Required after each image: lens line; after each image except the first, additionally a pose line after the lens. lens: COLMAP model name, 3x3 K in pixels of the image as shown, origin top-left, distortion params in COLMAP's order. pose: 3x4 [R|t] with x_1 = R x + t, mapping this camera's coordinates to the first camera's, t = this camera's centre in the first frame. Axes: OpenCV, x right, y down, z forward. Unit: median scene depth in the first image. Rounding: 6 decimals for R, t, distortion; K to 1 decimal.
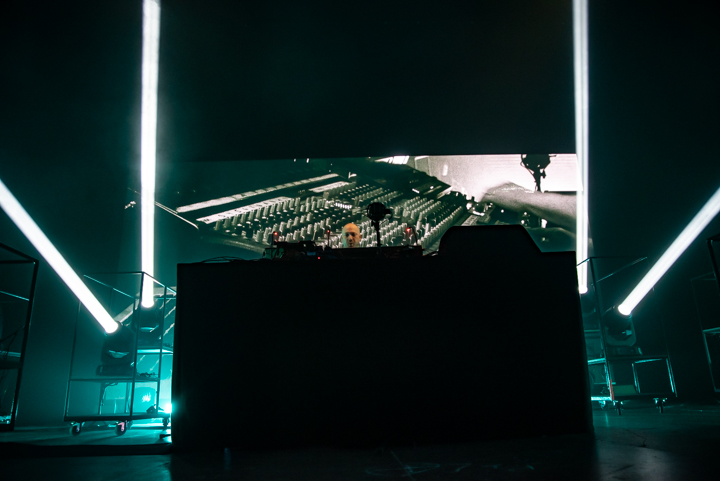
lens RADIAL K [[512.2, 0, 361.7], [0, 512.2, 231.4], [0, 0, 1]] dist [-0.114922, 0.081807]
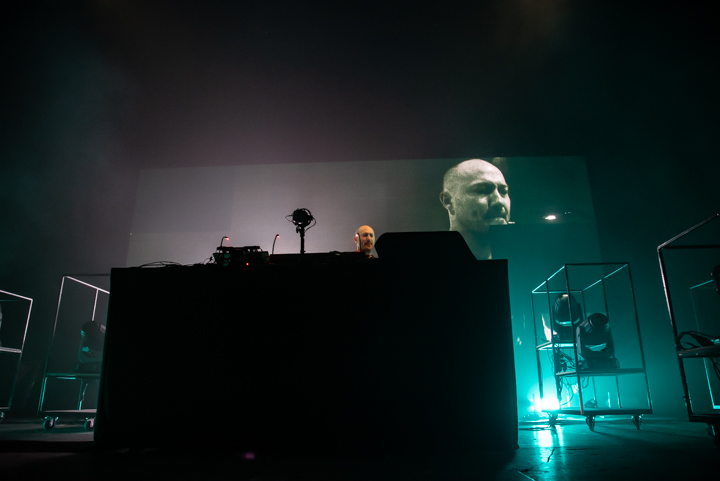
lens RADIAL K [[512.2, 0, 361.7], [0, 512.2, 231.4], [0, 0, 1]] dist [-0.114922, 0.081807]
pose [[0.996277, 0.003965, -0.086122, 0.223107], [-0.004057, 0.999991, -0.000891, -0.012142], [0.086118, 0.001237, 0.996284, 0.017841]]
